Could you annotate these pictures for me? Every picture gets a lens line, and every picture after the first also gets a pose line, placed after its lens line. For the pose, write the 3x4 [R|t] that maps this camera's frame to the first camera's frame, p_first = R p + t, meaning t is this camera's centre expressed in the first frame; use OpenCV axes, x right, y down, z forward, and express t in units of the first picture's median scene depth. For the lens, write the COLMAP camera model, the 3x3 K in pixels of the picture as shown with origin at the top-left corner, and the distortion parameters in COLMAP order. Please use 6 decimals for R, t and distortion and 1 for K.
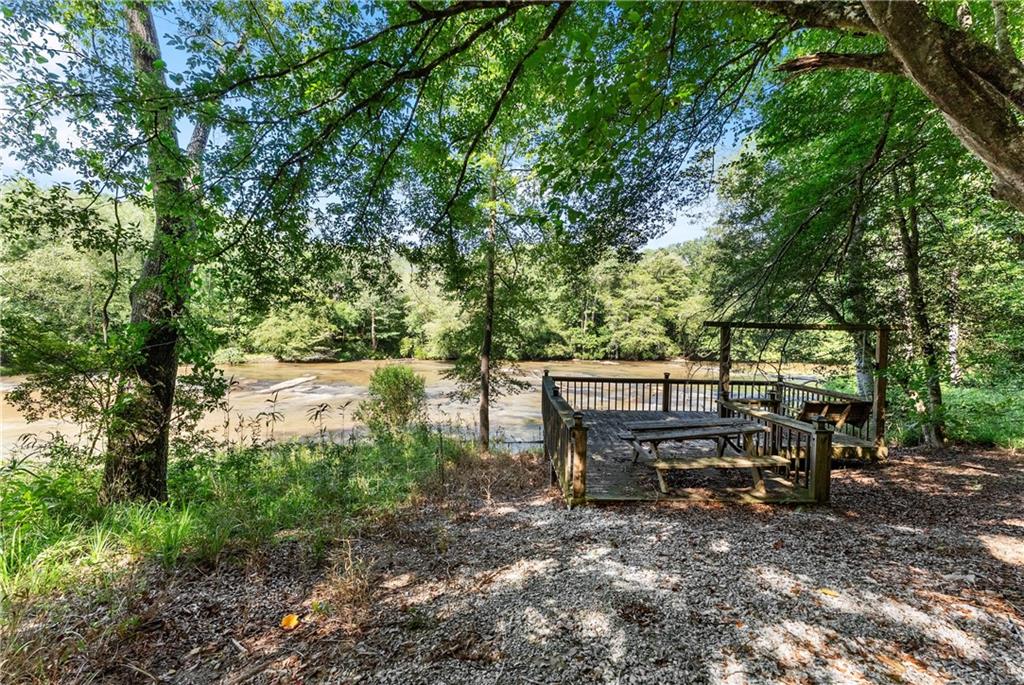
lens RADIAL K [[414.9, 0, 511.0], [0, 414.9, 346.1], [0, 0, 1]] dist [-0.003422, 0.000068]
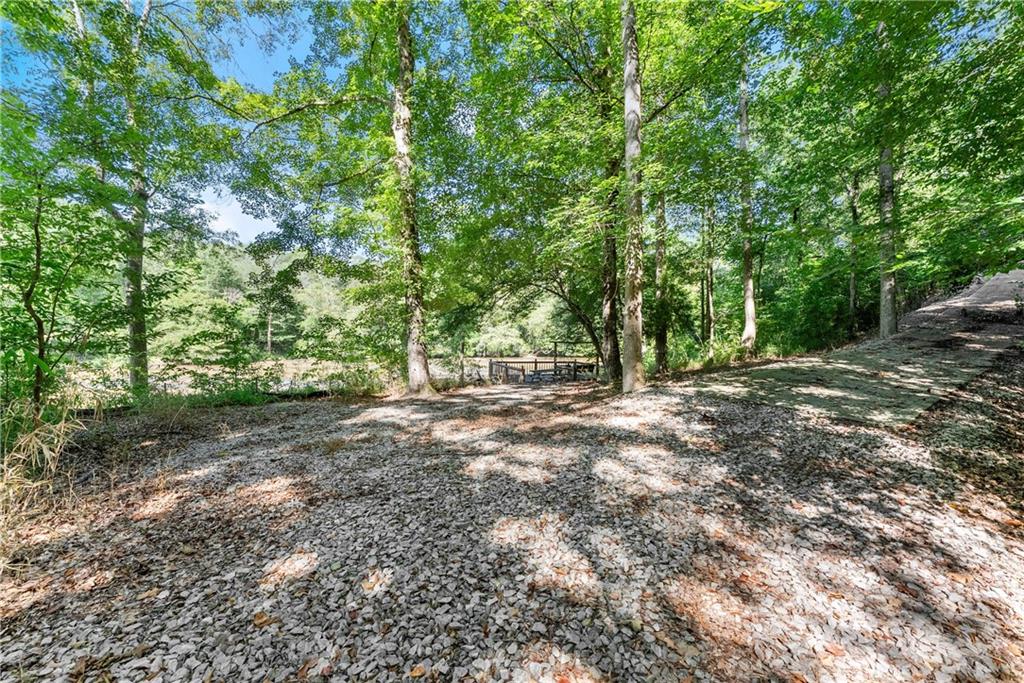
lens RADIAL K [[414.9, 0, 512.1], [0, 414.9, 342.4], [0, 0, 1]] dist [-0.003422, 0.000068]
pose [[0.936992, -0.005603, 0.349305, -0.114178], [0.007595, 0.999962, -0.004334, -0.005648], [-0.349267, 0.006714, 0.936999, -0.234311]]
